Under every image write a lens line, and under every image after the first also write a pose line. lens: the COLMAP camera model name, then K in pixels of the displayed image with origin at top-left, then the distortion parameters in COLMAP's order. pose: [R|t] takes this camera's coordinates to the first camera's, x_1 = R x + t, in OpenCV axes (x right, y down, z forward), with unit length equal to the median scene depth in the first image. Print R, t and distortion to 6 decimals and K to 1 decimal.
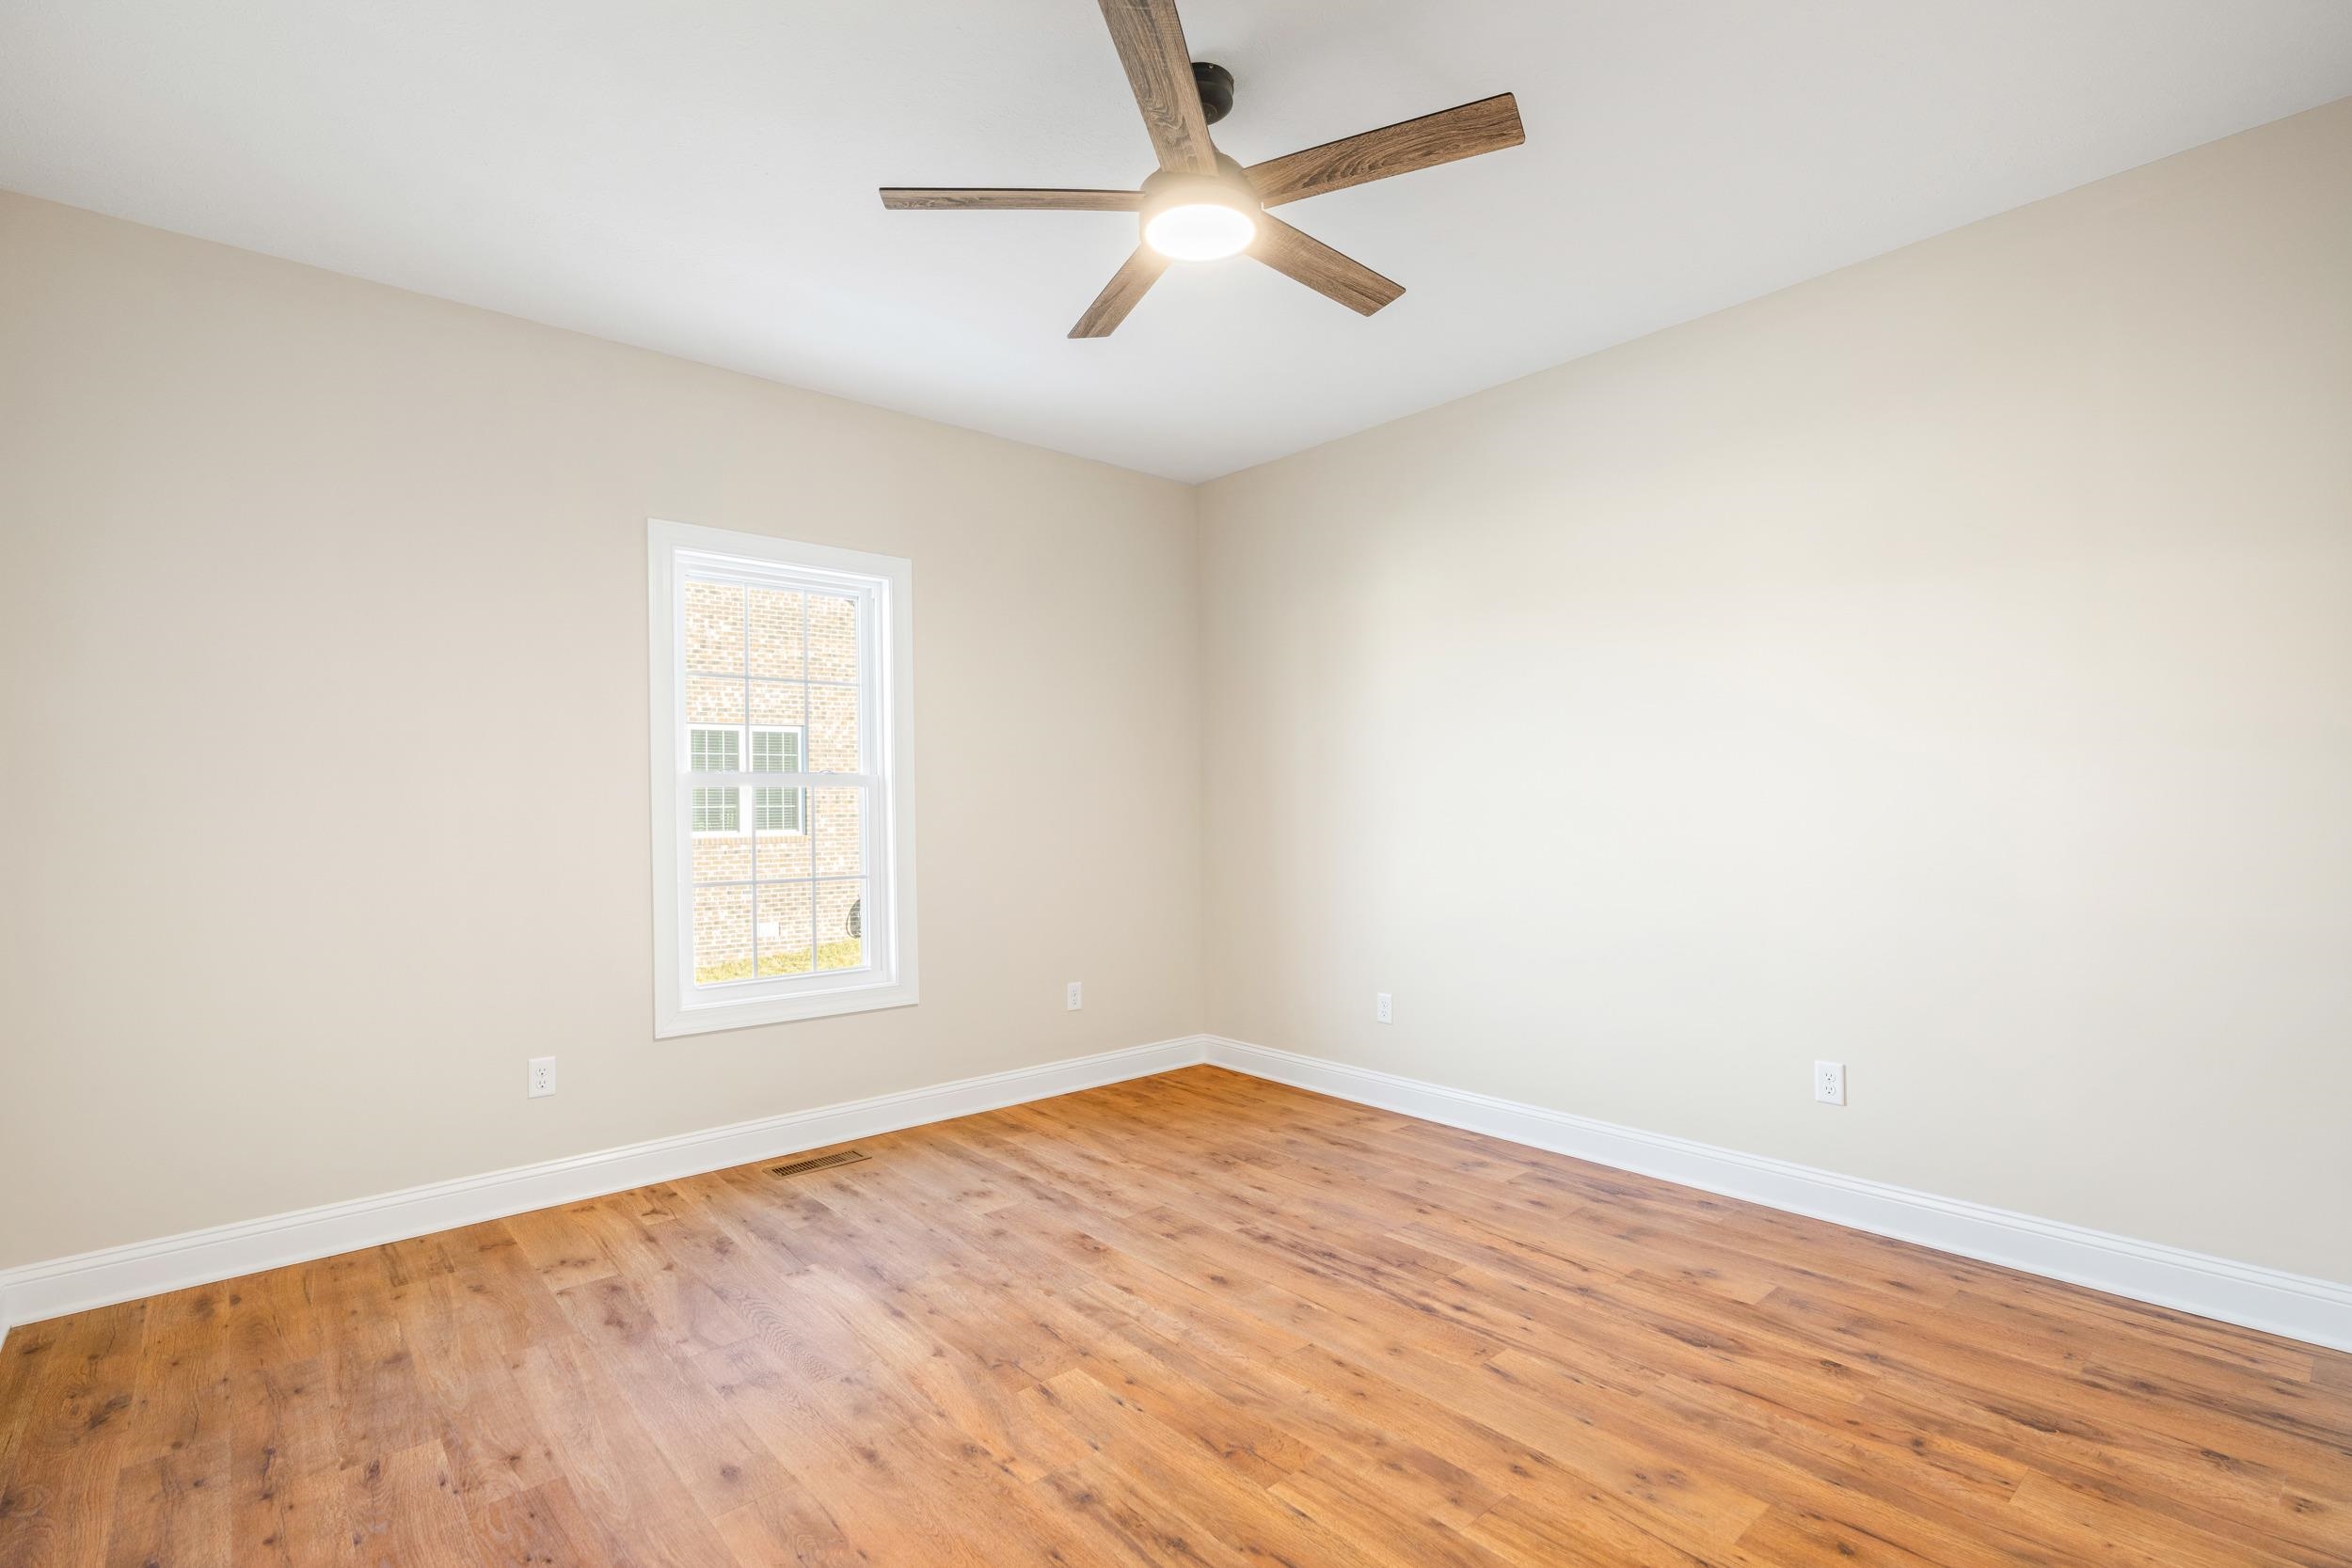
lens RADIAL K [[1062.0, 0, 1172.3], [0, 1062.0, 792.1], [0, 0, 1]] dist [-0.000202, 0.001995]
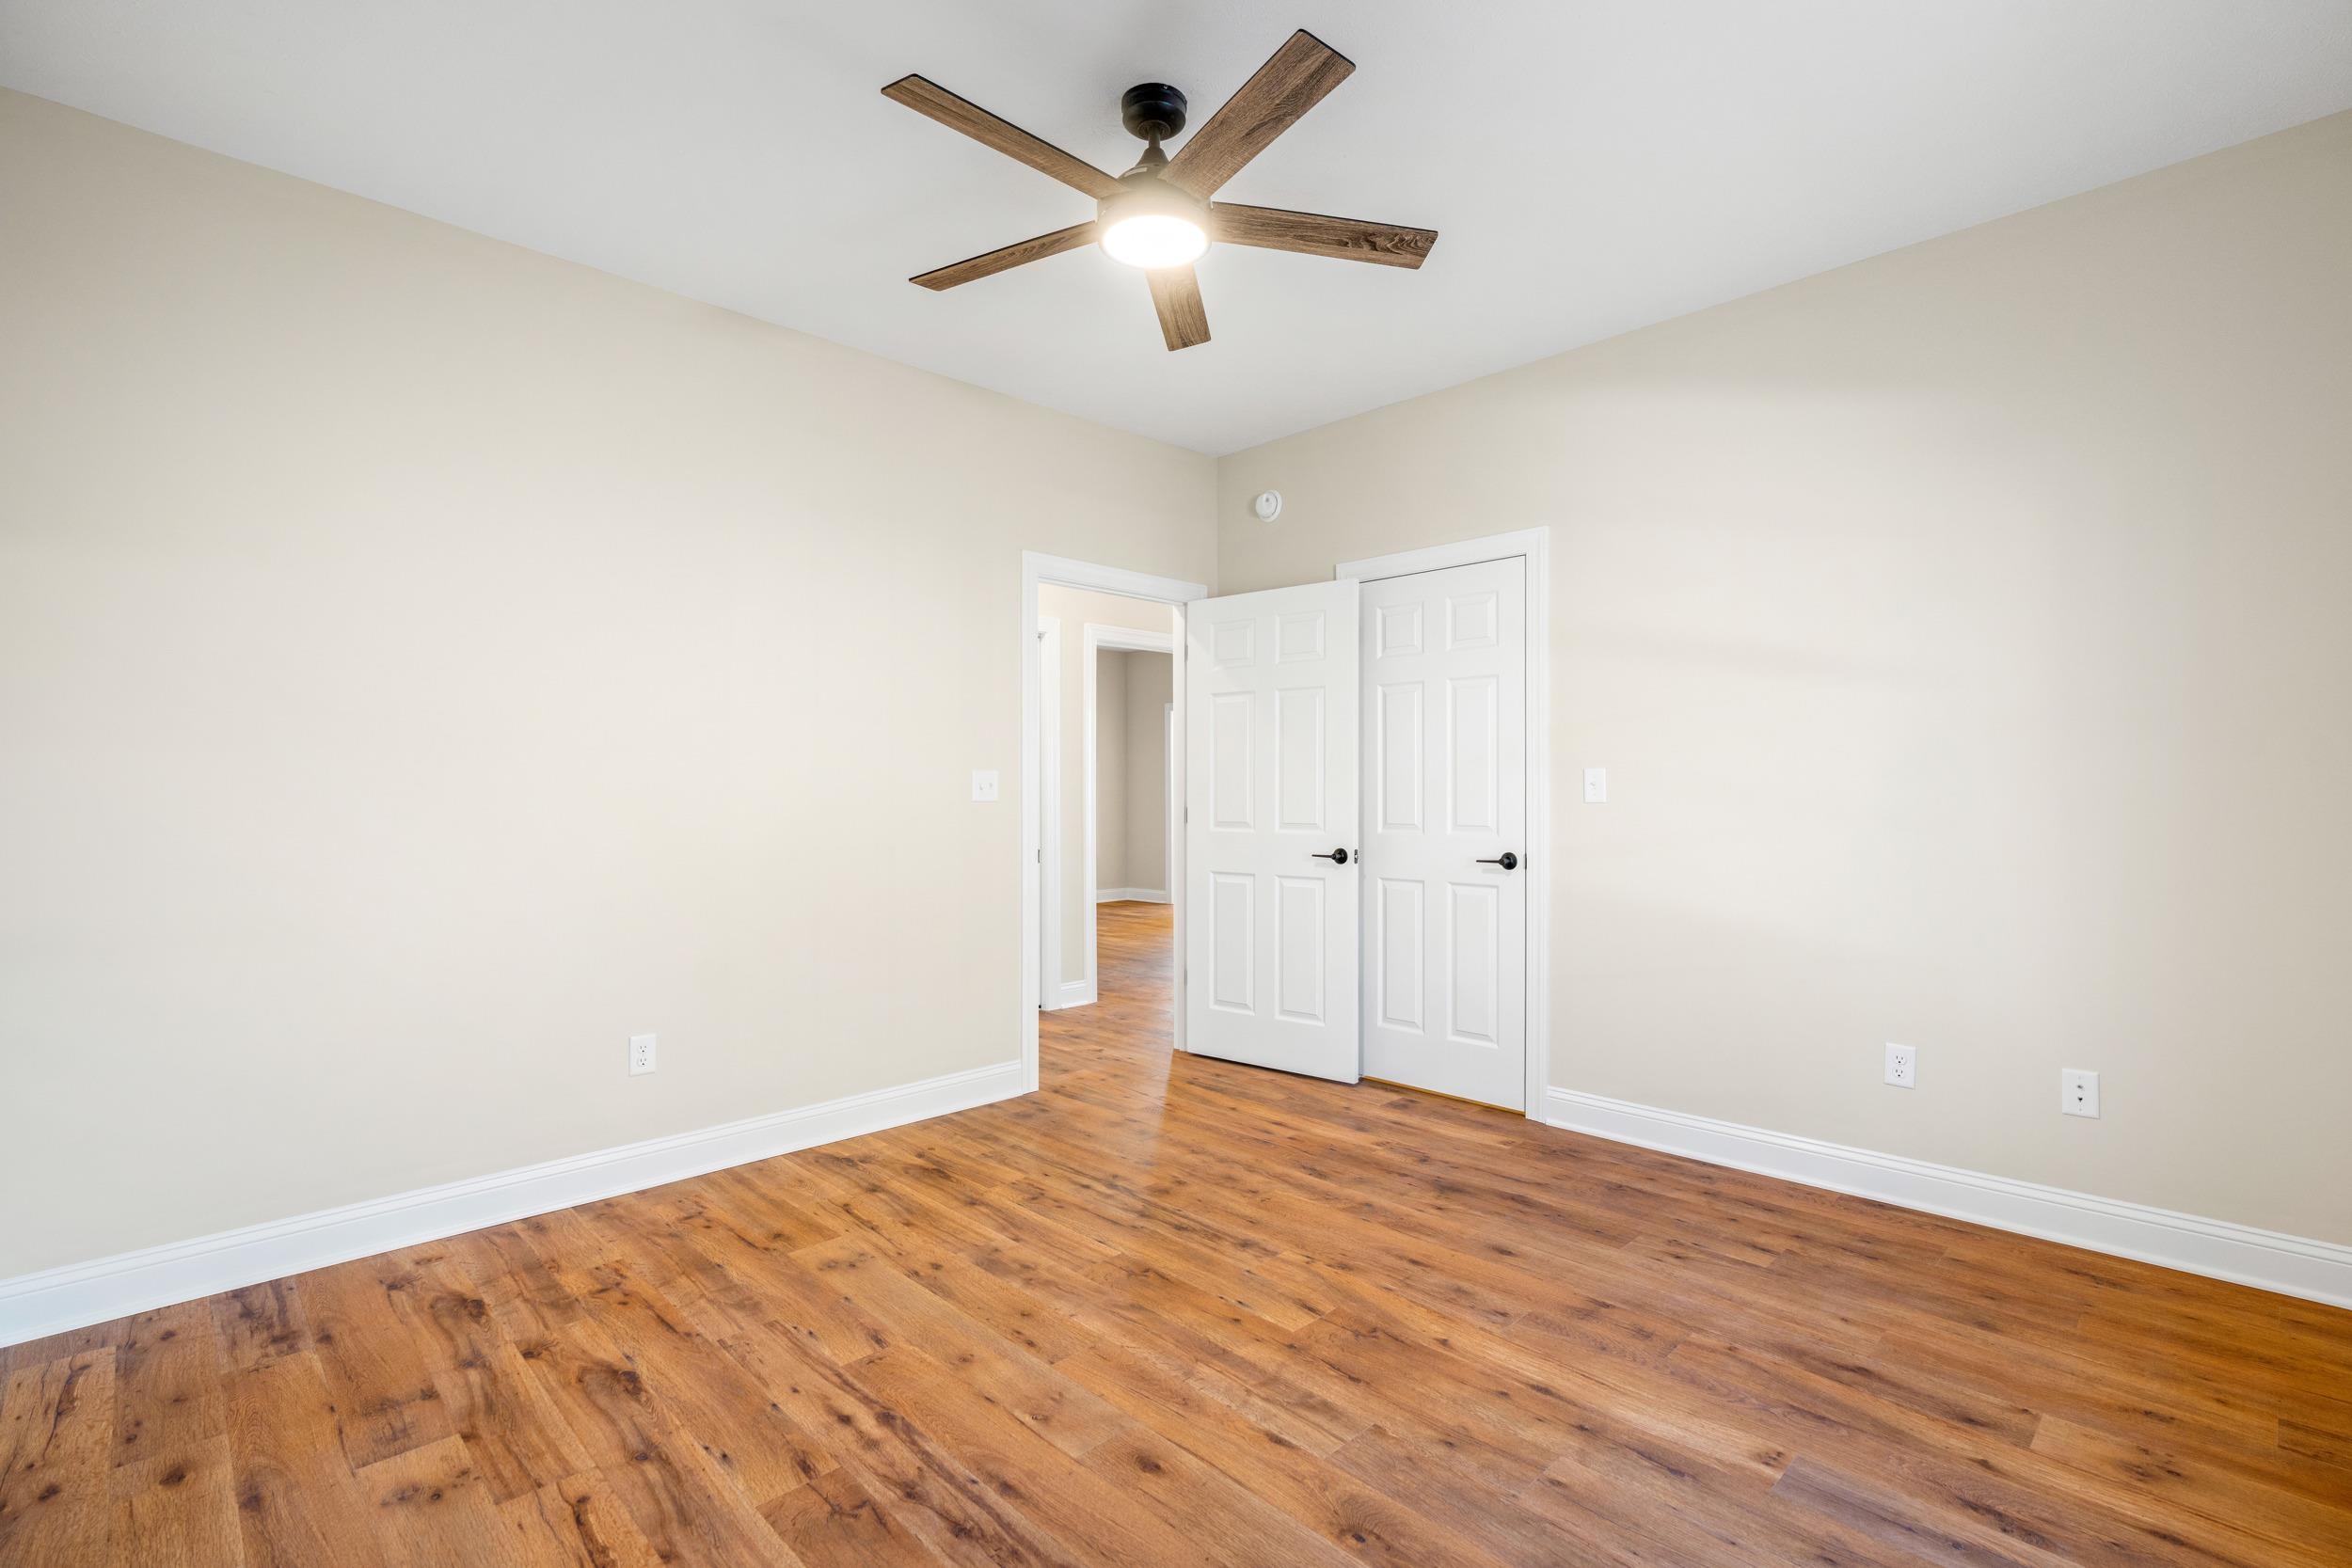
lens RADIAL K [[1062.0, 0, 1183.4], [0, 1062.0, 785.6], [0, 0, 1]] dist [-0.000202, 0.001995]
pose [[-0.998206, 0.015142, -0.057920, 0.063433], [0.016241, 0.999696, -0.018558, 0.037737], [0.057622, -0.019465, -0.998149, 1.963387]]
